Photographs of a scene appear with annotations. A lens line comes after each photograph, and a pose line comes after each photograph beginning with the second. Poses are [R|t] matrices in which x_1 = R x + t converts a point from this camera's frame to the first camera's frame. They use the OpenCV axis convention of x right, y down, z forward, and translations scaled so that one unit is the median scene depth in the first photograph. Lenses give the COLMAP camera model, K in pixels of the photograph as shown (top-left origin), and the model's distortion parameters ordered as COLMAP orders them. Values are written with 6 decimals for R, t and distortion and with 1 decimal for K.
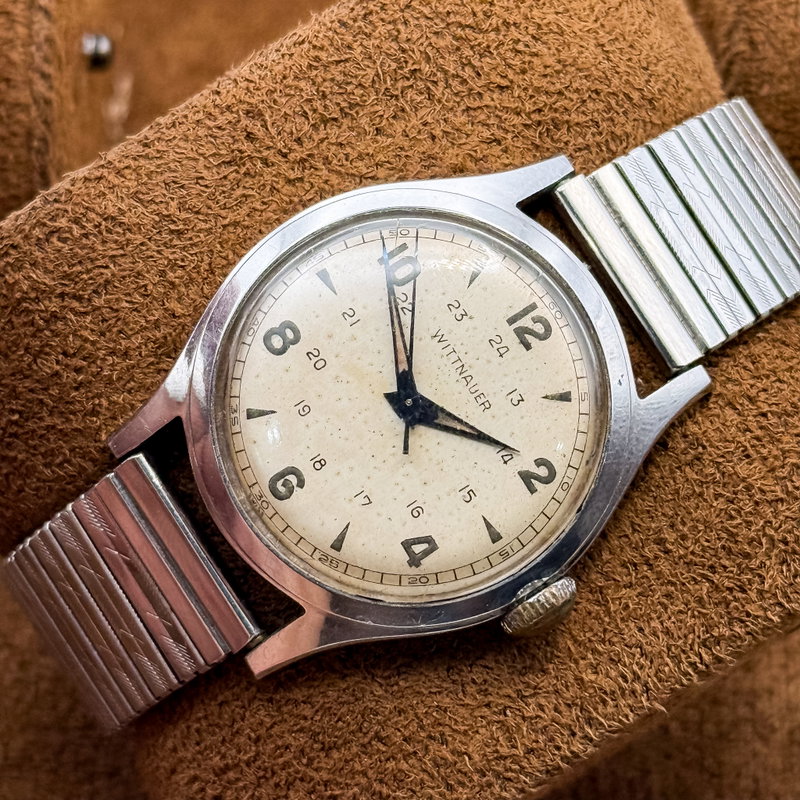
lens RADIAL K [[3019.8, 0, 400.0], [0, 3019.8, 400.0], [0, 0, 1]] dist [-0.005094, -0.959764]
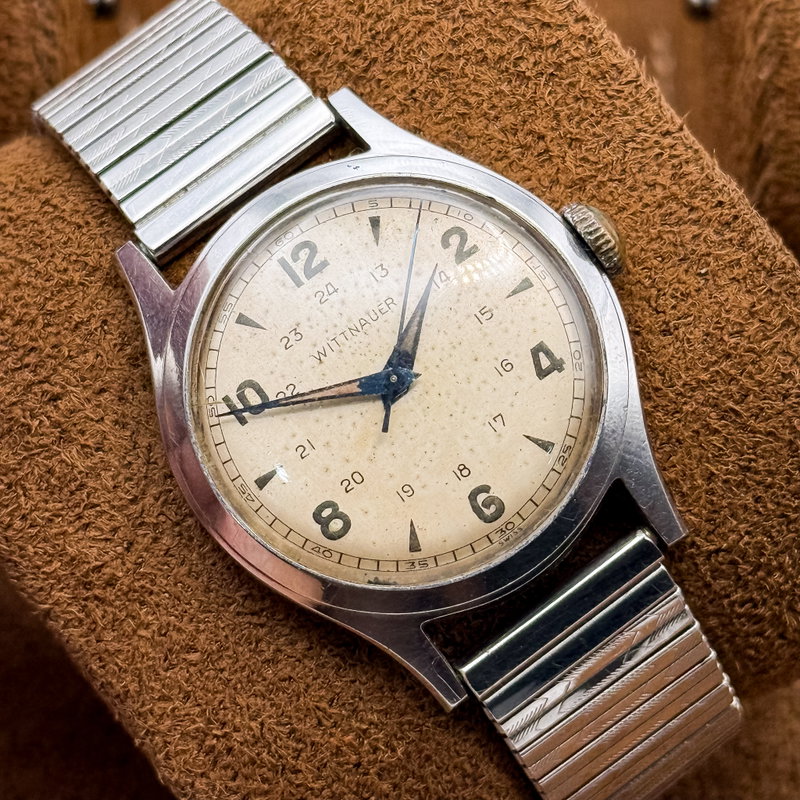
lens RADIAL K [[3019.8, 0, 400.0], [0, 3019.8, 400.0], [0, 0, 1]] dist [-0.005094, -0.959764]
pose [[-0.064631, -0.985914, 0.154260, -0.145397], [0.995521, -0.053012, 0.078283, -0.069452], [-0.069002, 0.158629, 0.984924, 0.065397]]
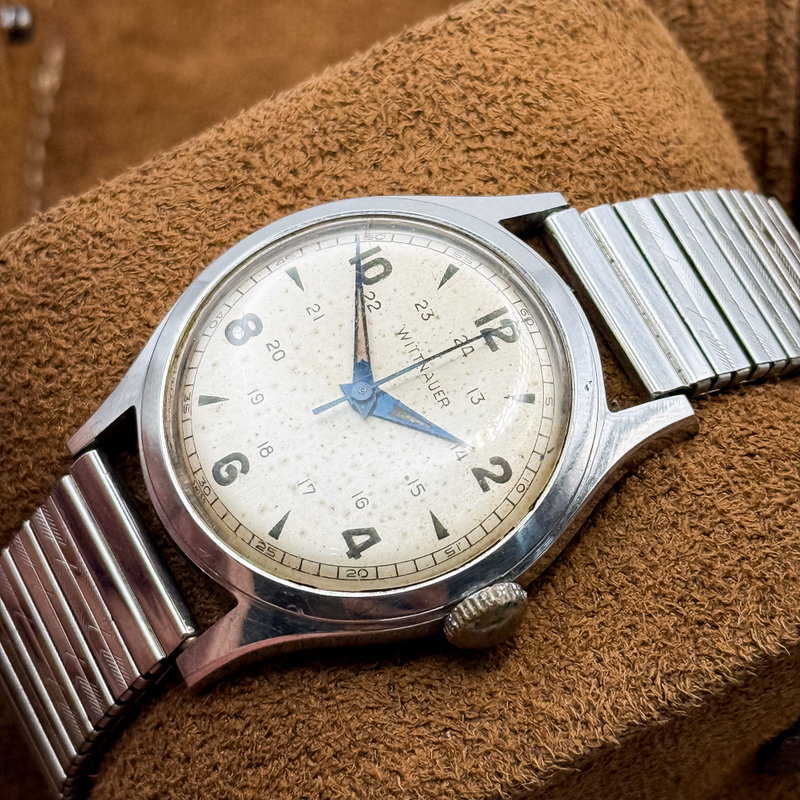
lens RADIAL K [[3019.8, 0, 400.0], [0, 3019.8, 400.0], [0, 0, 1]] dist [-0.005094, -0.959764]
pose [[0.987400, 0.041437, -0.152723, 0.156642], [-0.085023, 0.952888, -0.291161, 0.273807], [0.133463, 0.300478, 0.944405, 0.093213]]
